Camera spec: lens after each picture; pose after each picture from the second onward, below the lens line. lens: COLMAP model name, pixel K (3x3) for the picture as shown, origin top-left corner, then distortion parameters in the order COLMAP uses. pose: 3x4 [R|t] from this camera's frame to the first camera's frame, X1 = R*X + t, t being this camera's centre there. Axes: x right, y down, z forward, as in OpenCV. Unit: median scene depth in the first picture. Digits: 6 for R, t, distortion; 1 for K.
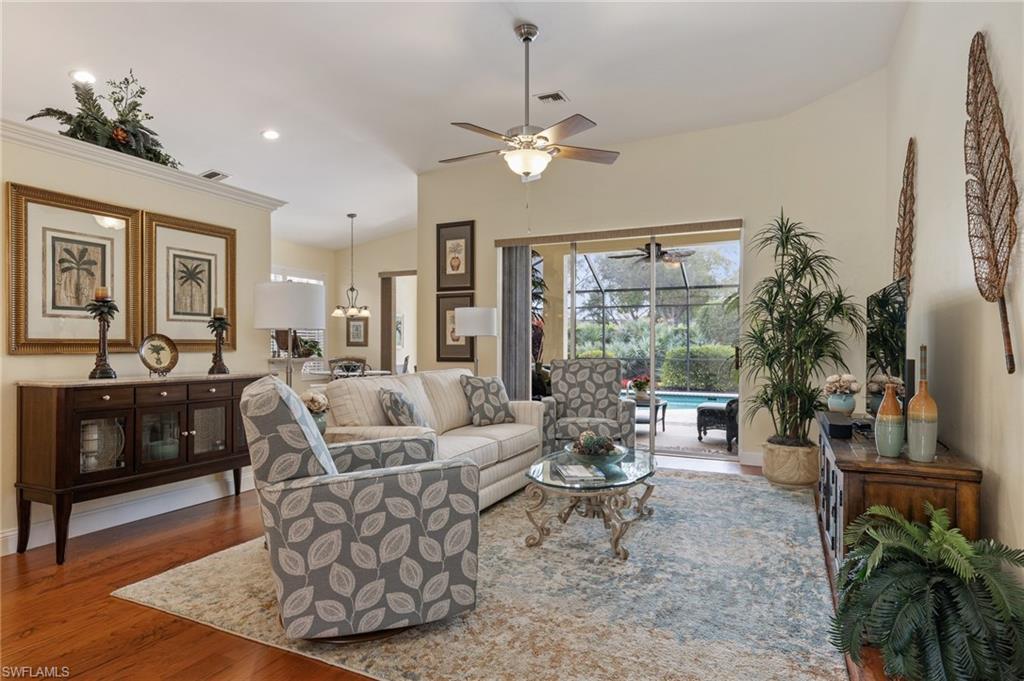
lens RADIAL K [[584.9, 0, 509.6], [0, 584.9, 341.5], [0, 0, 1]] dist [0.005007, 0.000694]
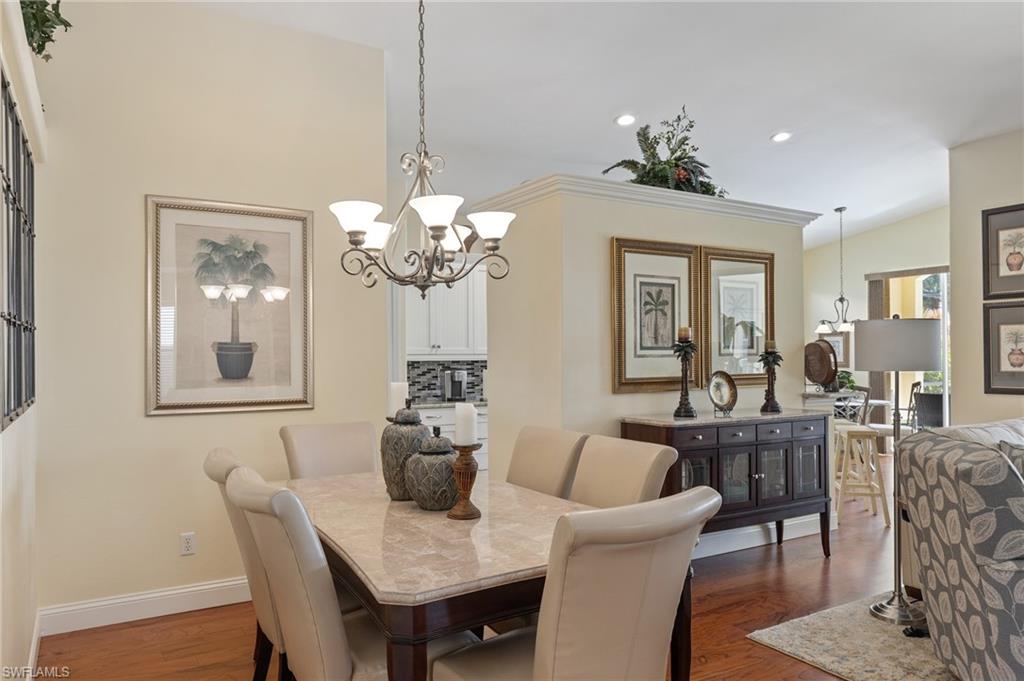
lens RADIAL K [[709.6, 0, 510.0], [0, 709.6, 346.6], [0, 0, 1]] dist [-0.001667, -0.003778]
pose [[0.824799, -0.012696, -0.565283, -0.214979], [0.009280, 0.999917, -0.008918, -0.045094], [0.565349, 0.002110, 0.824849, -0.172257]]
